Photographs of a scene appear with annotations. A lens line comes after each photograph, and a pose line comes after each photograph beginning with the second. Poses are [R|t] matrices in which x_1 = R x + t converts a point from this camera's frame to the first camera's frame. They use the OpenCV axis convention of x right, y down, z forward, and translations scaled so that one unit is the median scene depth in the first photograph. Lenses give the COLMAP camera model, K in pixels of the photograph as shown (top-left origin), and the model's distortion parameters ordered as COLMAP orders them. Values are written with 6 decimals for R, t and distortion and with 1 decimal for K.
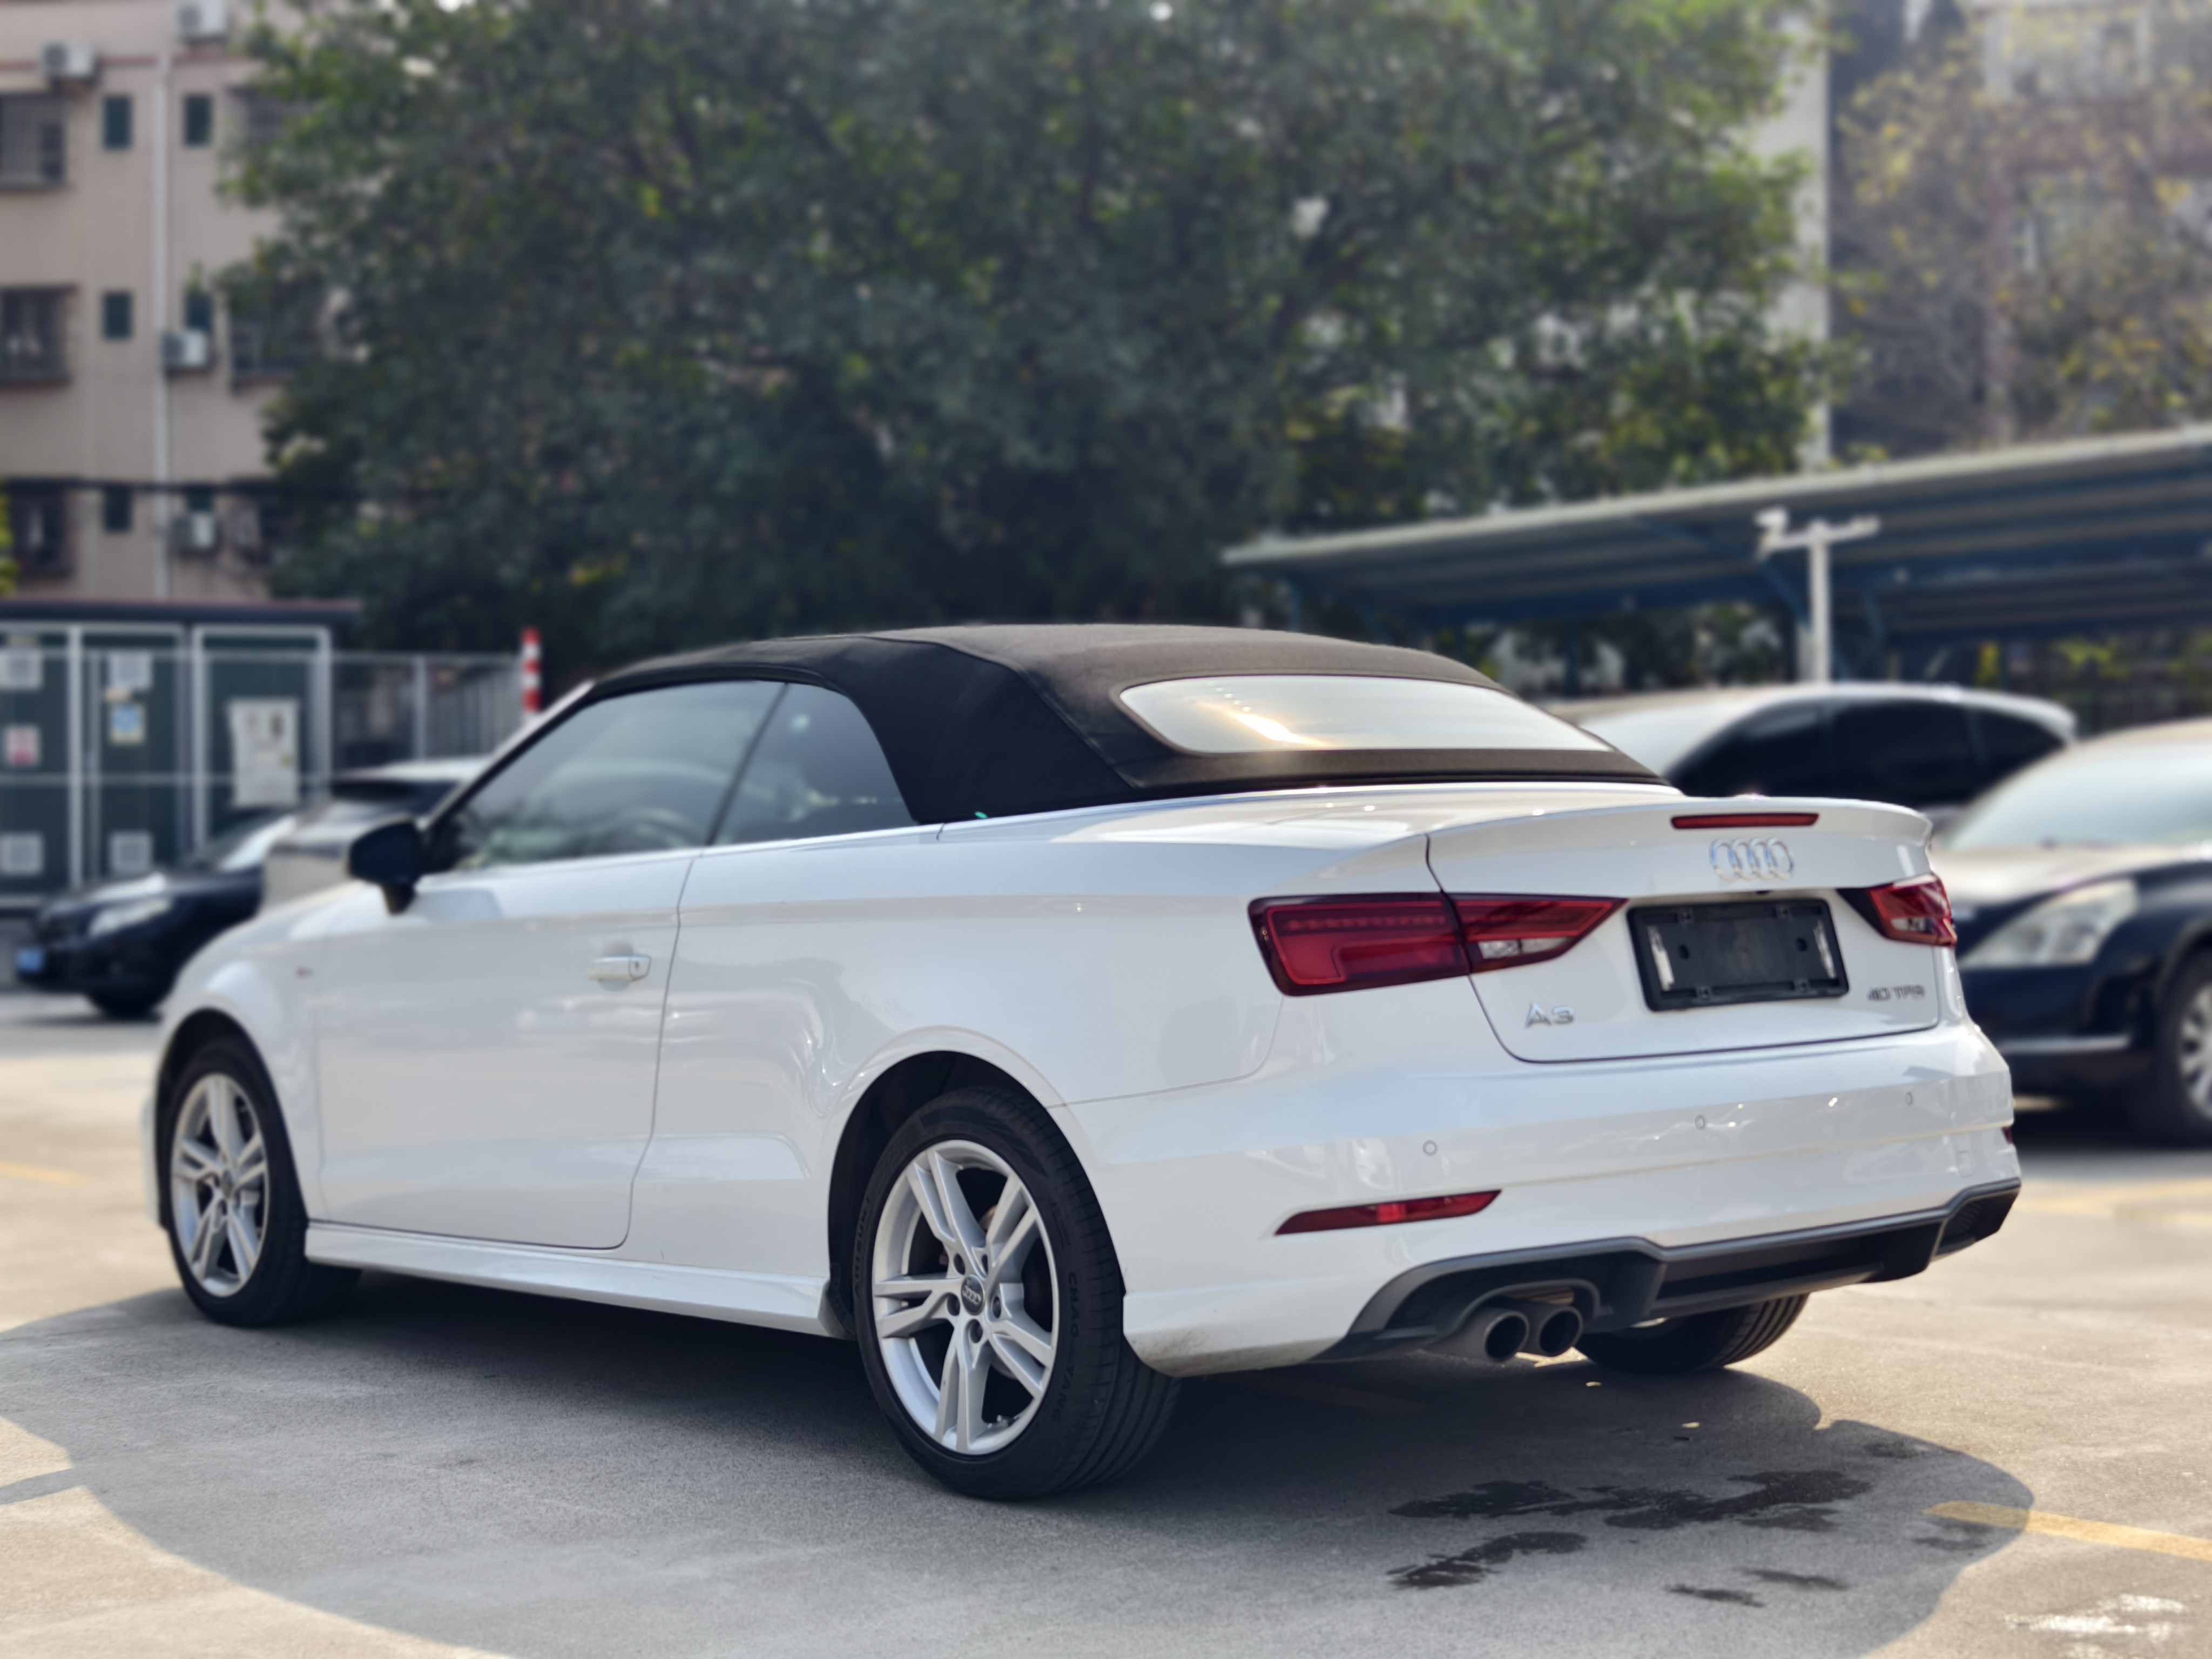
lens RADIAL K [[3188.5, 0, 1096.9], [0, 3188.5, 839.3], [0, 0, 1]] dist [0.240778, -0.819769]
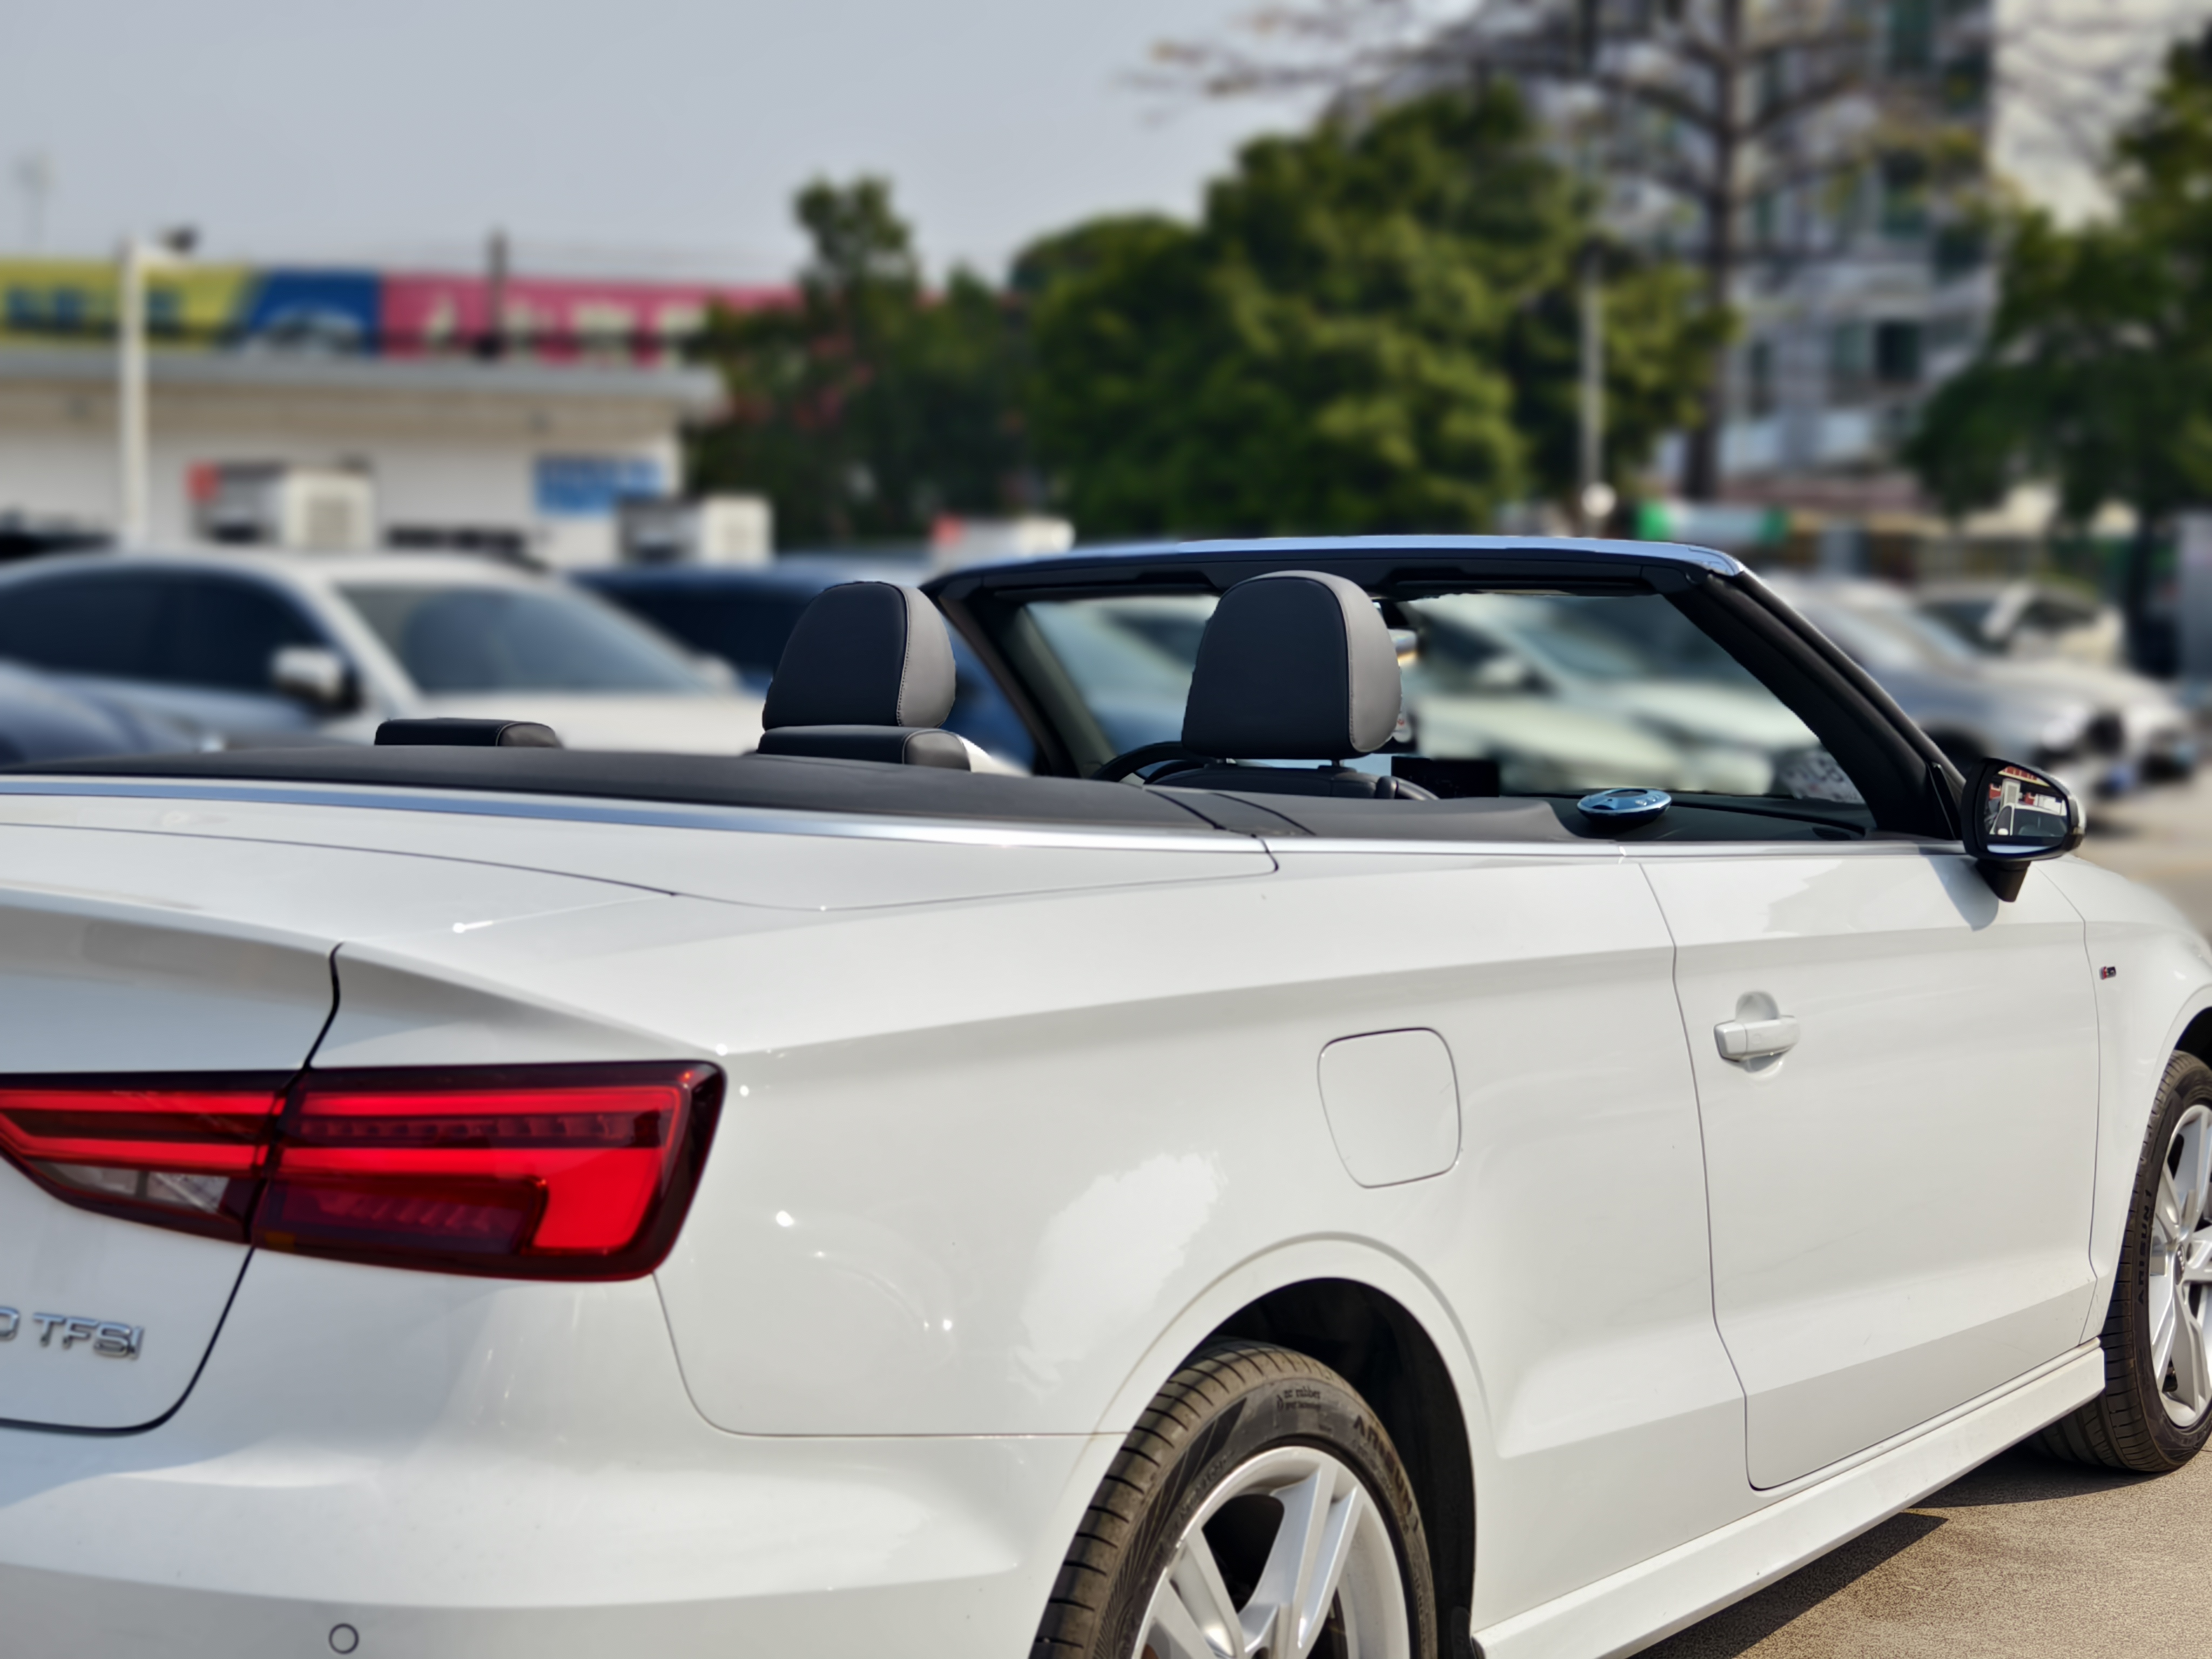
lens RADIAL K [[3193.1, 0, 1106.0], [0, 3193.1, 829.5], [0, 0, 1]] dist [0.228943, -0.765296]
pose [[0.287060, 0.073155, -0.955115, 0.660041], [-0.012155, 0.997278, 0.072731, -0.049828], [0.957835, -0.009269, 0.287168, 0.952404]]
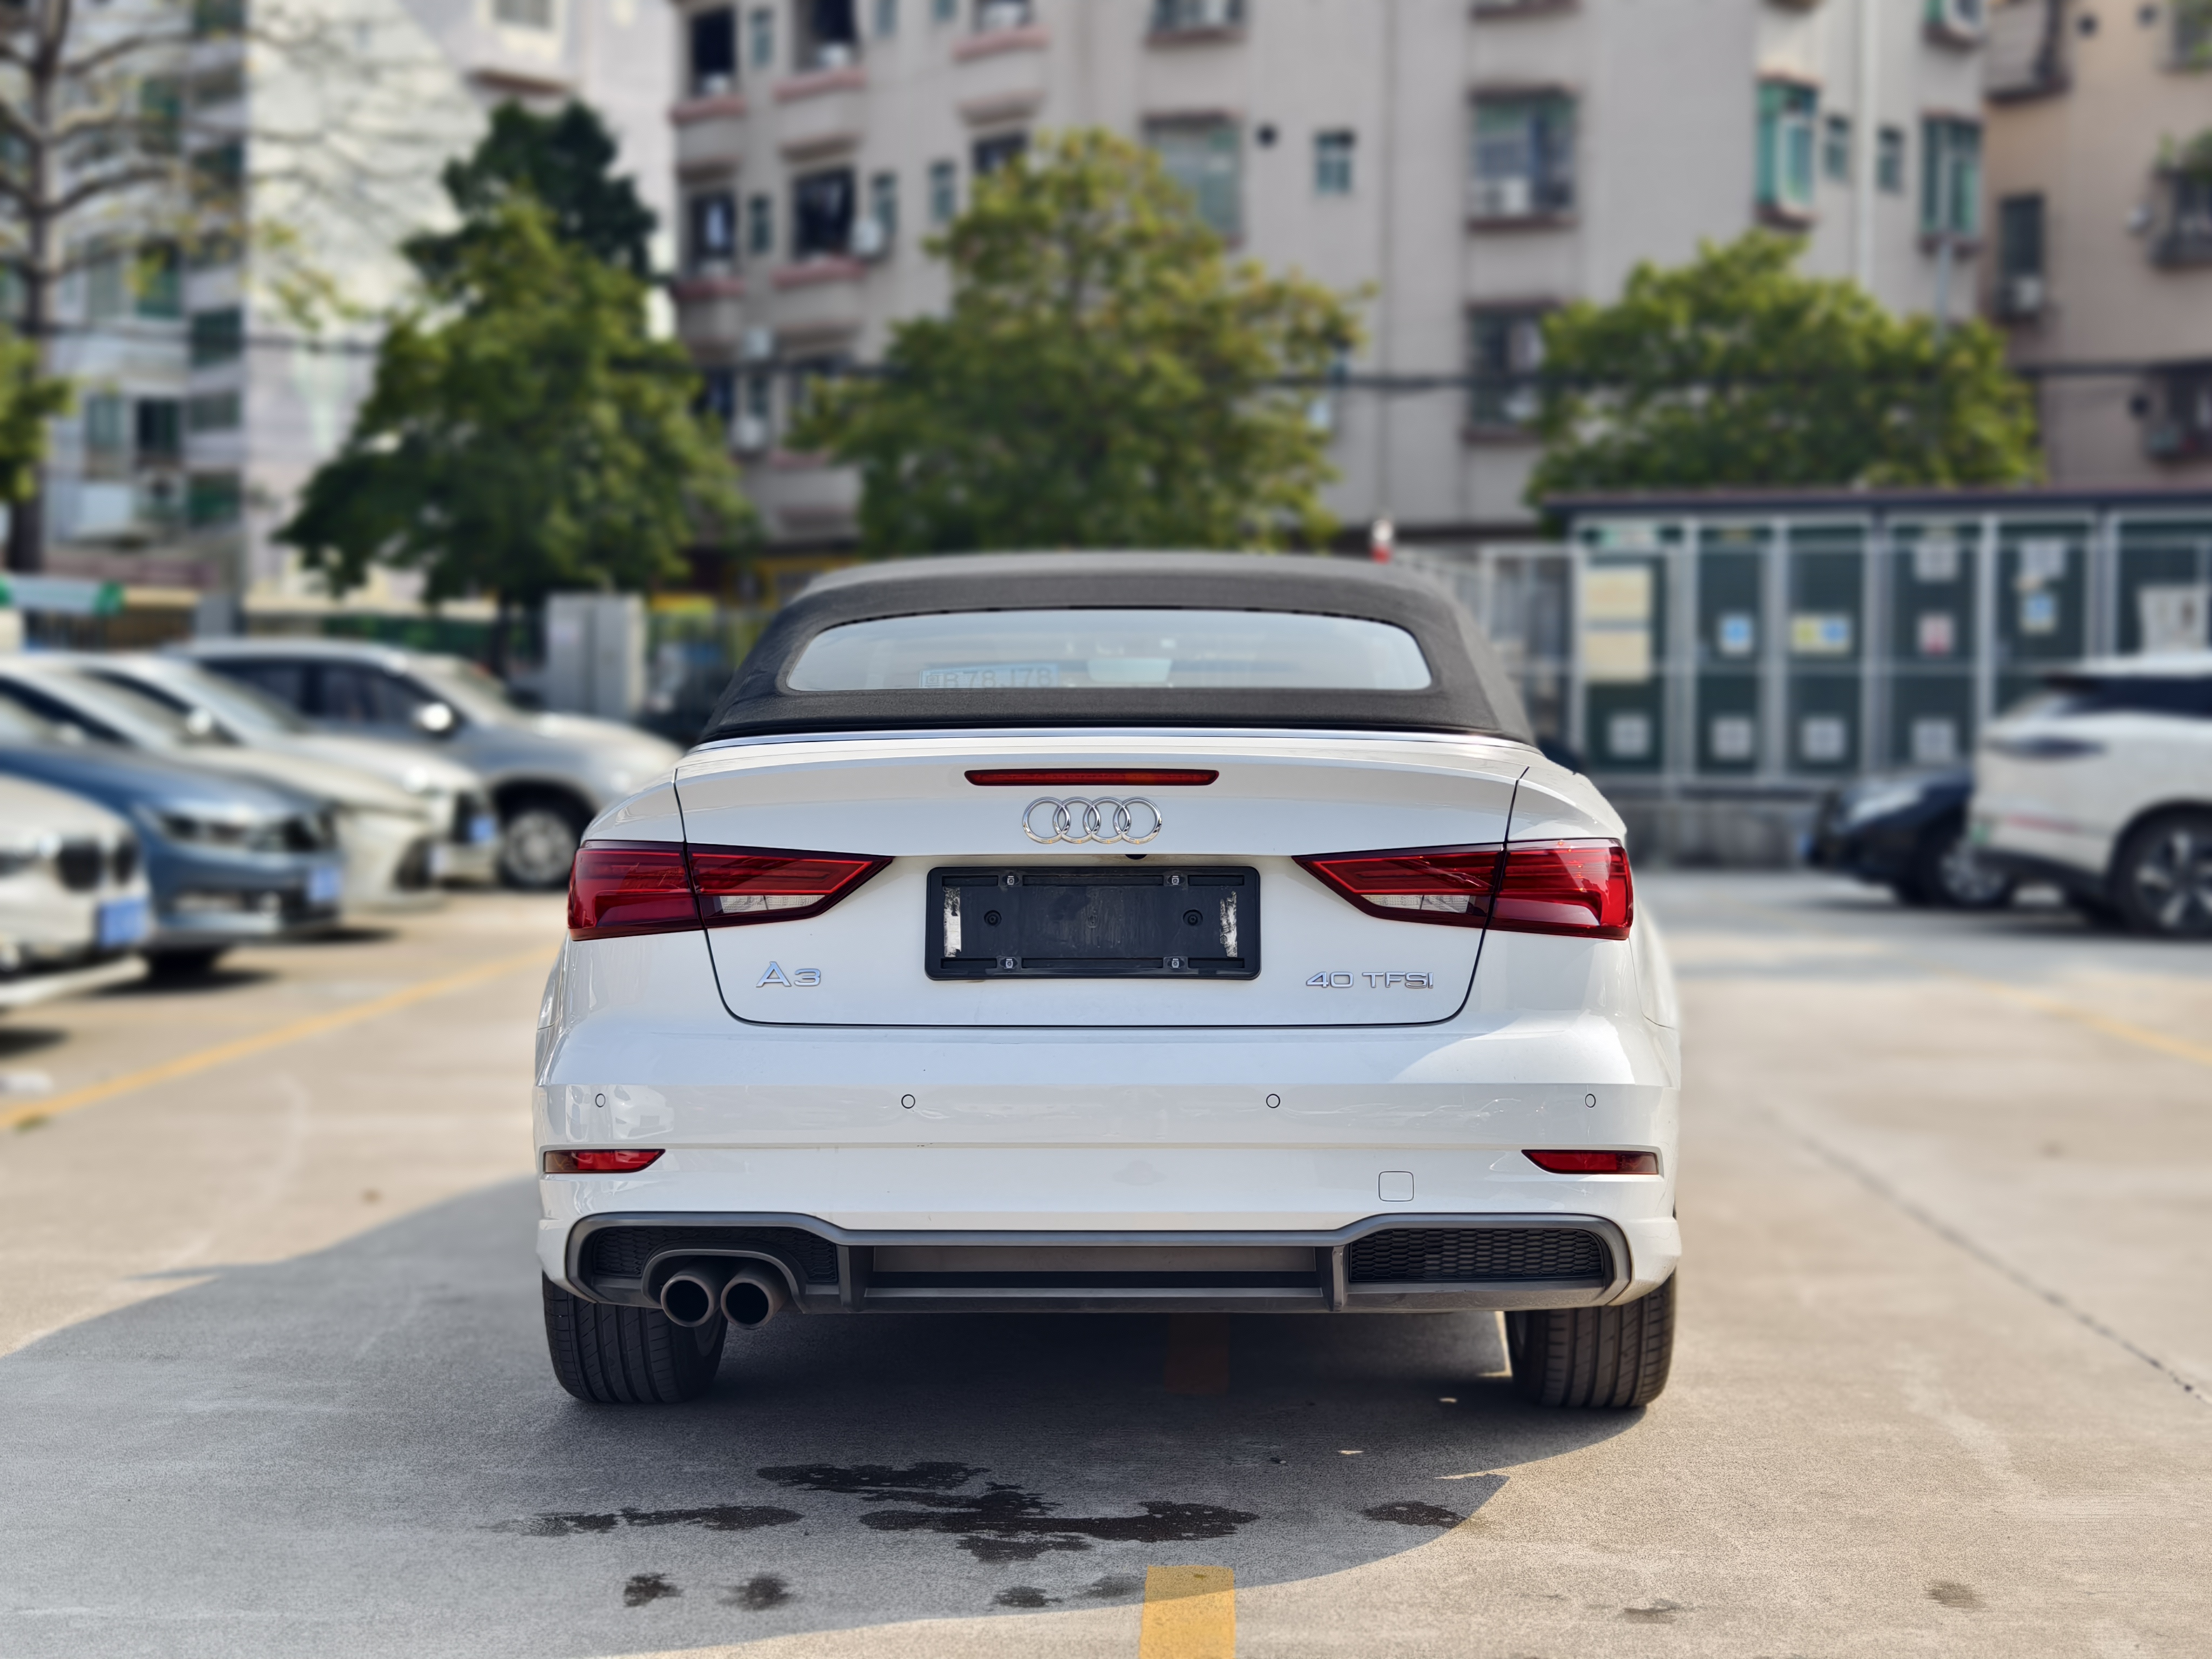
lens RADIAL K [[3188.5, 0, 1096.9], [0, 3188.5, 839.3], [0, 0, 1]] dist [0.240778, -0.819769]
pose [[0.752411, 0.040446, -0.657451, 0.710138], [-0.015588, 0.998927, 0.043615, -0.024657], [0.658509, -0.022568, 0.752234, 0.289598]]
